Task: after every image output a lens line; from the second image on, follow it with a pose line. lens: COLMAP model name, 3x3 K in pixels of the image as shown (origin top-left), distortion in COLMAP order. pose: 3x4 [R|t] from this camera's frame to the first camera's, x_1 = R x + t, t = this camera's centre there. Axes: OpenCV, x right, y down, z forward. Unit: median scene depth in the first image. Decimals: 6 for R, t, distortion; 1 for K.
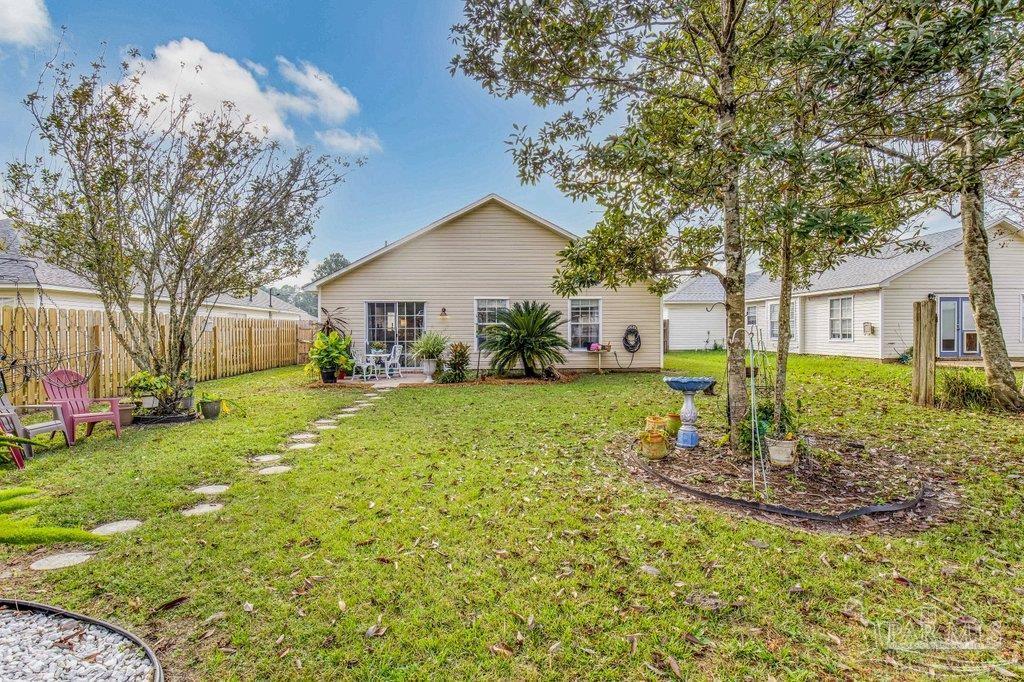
lens RADIAL K [[526.4, 0, 510.6], [0, 526.4, 333.7], [0, 0, 1]] dist [-0.014539, -0.000133]
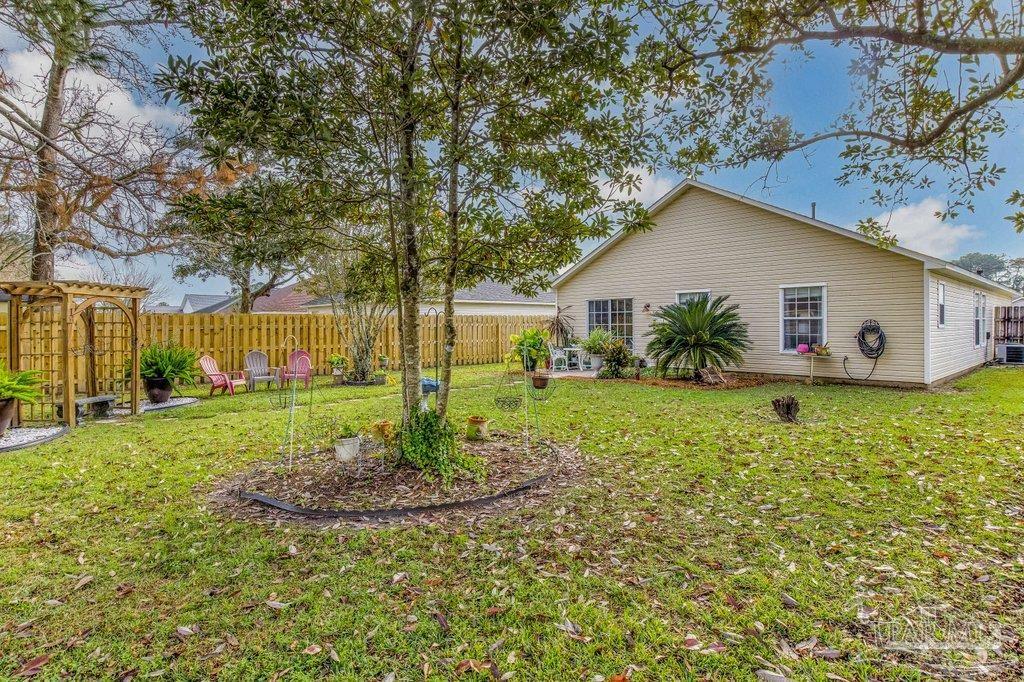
lens RADIAL K [[526.4, 0, 510.6], [0, 526.4, 333.7], [0, 0, 1]] dist [-0.014539, -0.000133]
pose [[0.642567, 0.014643, -0.766090, 0.461502], [-0.000370, 0.999823, 0.018800, -0.011137], [0.766230, -0.011796, 0.642459, 0.164960]]
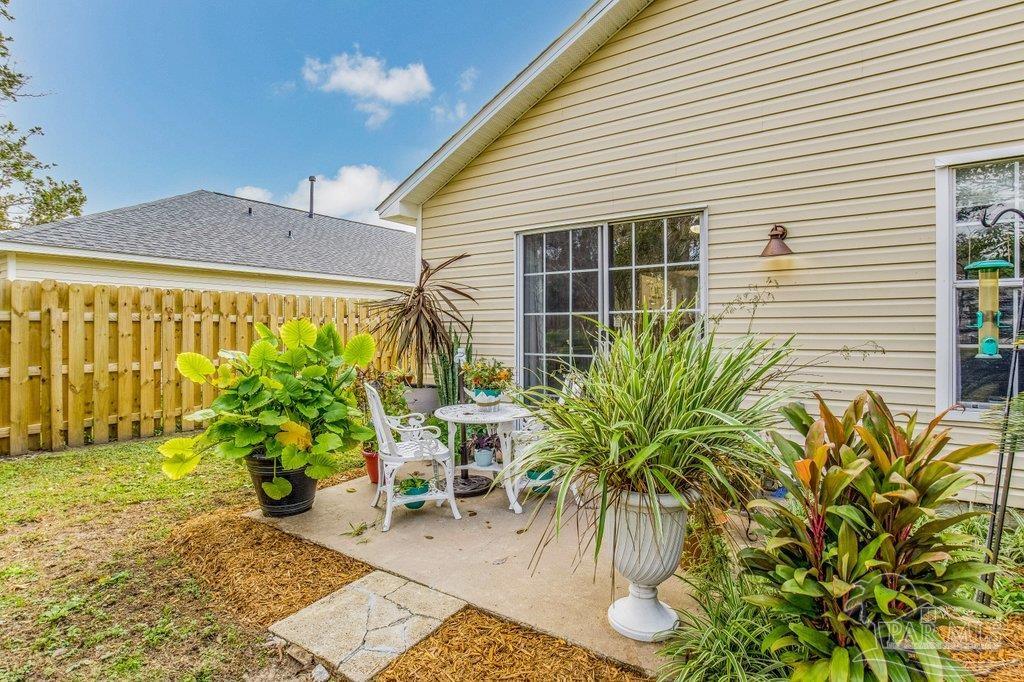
lens RADIAL K [[526.4, 0, 510.6], [0, 526.4, 333.7], [0, 0, 1]] dist [-0.014539, -0.000133]
pose [[0.796954, 0.007655, -0.603992, -0.078172], [-0.004946, 0.999969, 0.006148, 0.000253], [0.604020, -0.001912, 0.796967, 0.723278]]
